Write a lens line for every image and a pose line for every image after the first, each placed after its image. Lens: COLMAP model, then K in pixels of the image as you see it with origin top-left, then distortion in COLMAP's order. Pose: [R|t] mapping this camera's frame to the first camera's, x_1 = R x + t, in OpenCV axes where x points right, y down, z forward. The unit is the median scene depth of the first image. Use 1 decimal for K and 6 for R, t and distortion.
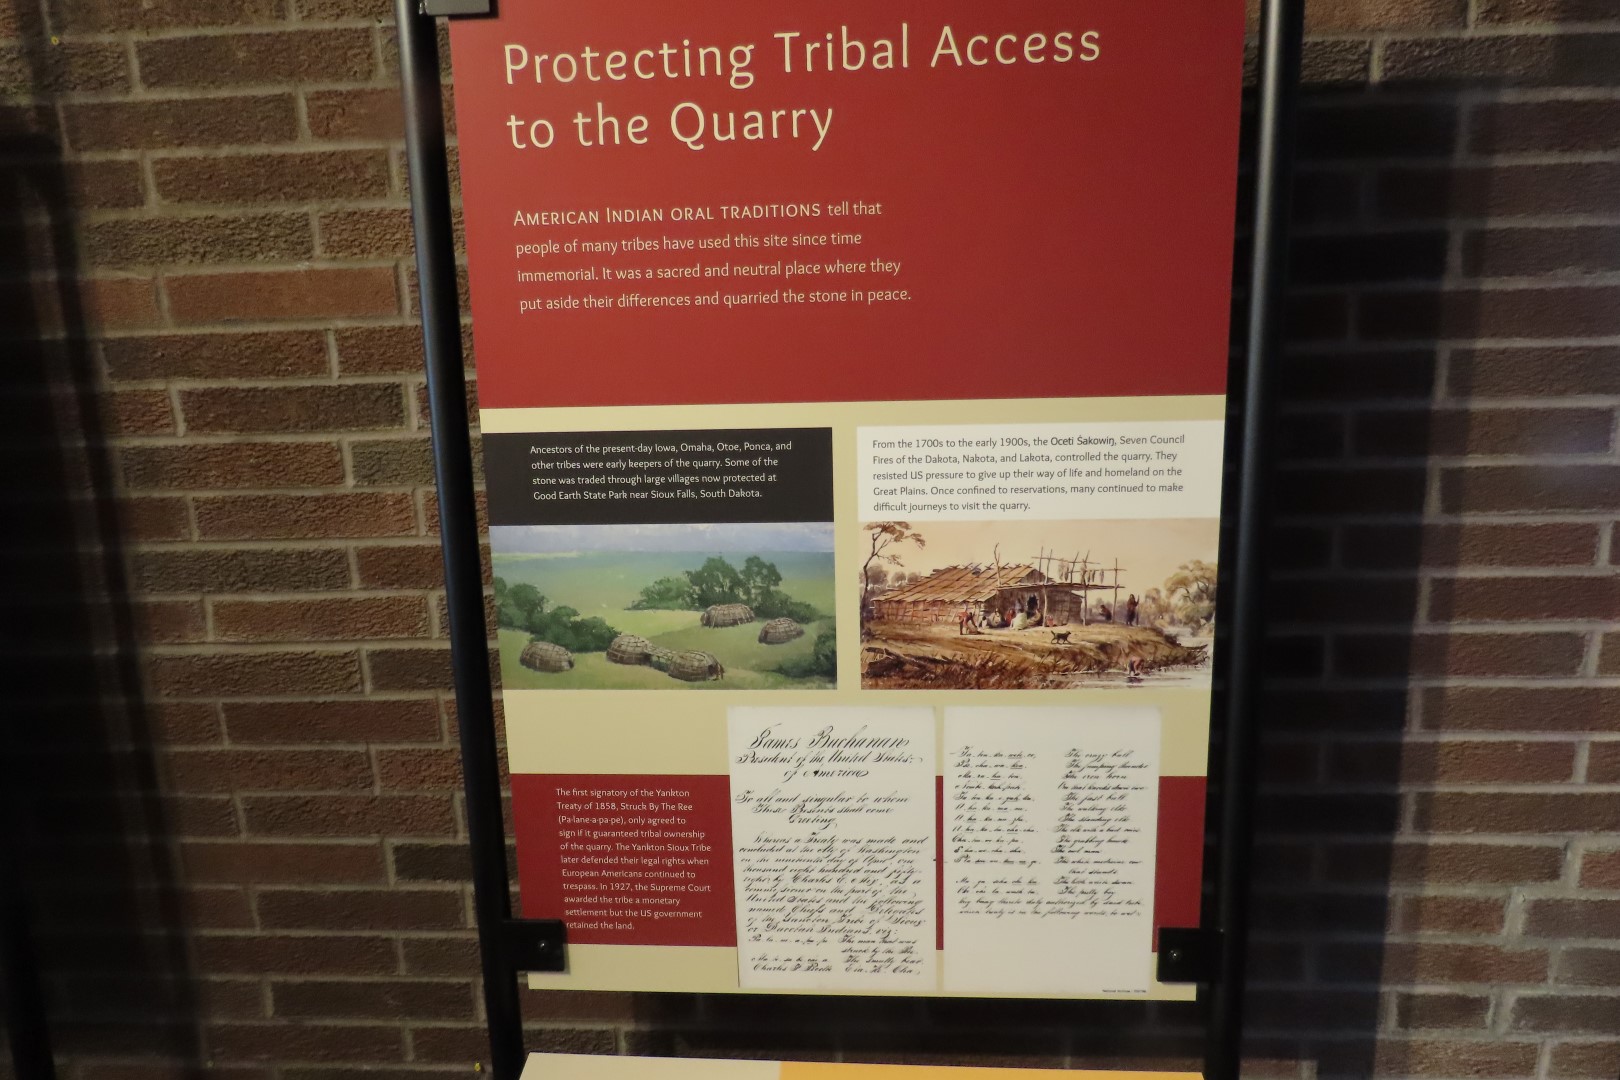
lens RADIAL K [[1041.9, 0, 810.5], [0, 1041.9, 570.1], [0, 0, 1]] dist [-0.006437, -0.000305]
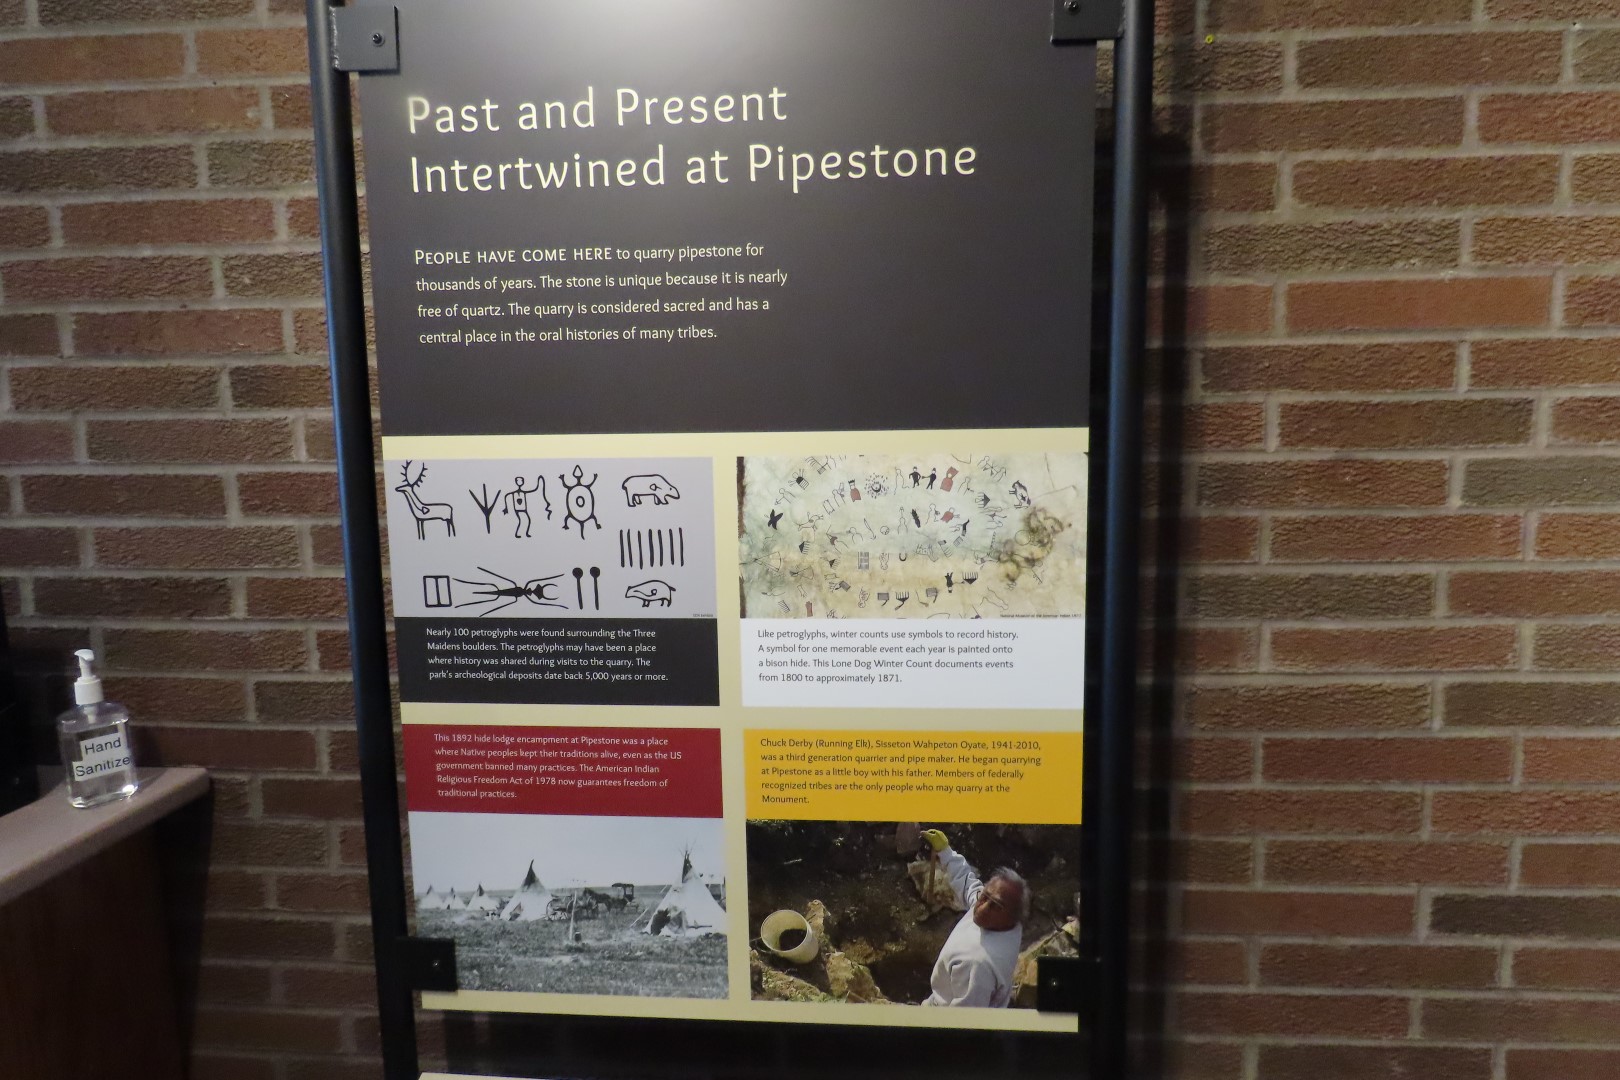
lens RADIAL K [[1035.8, 0, 810.0], [0, 1035.8, 540.0], [0, 0, 1]] dist [-0.007186, -0.006461]
pose [[0.999795, 0.011644, -0.016539, -1.012094], [-0.012582, 0.998252, -0.057748, 0.010083], [0.015838, 0.057944, 0.998194, 0.065276]]
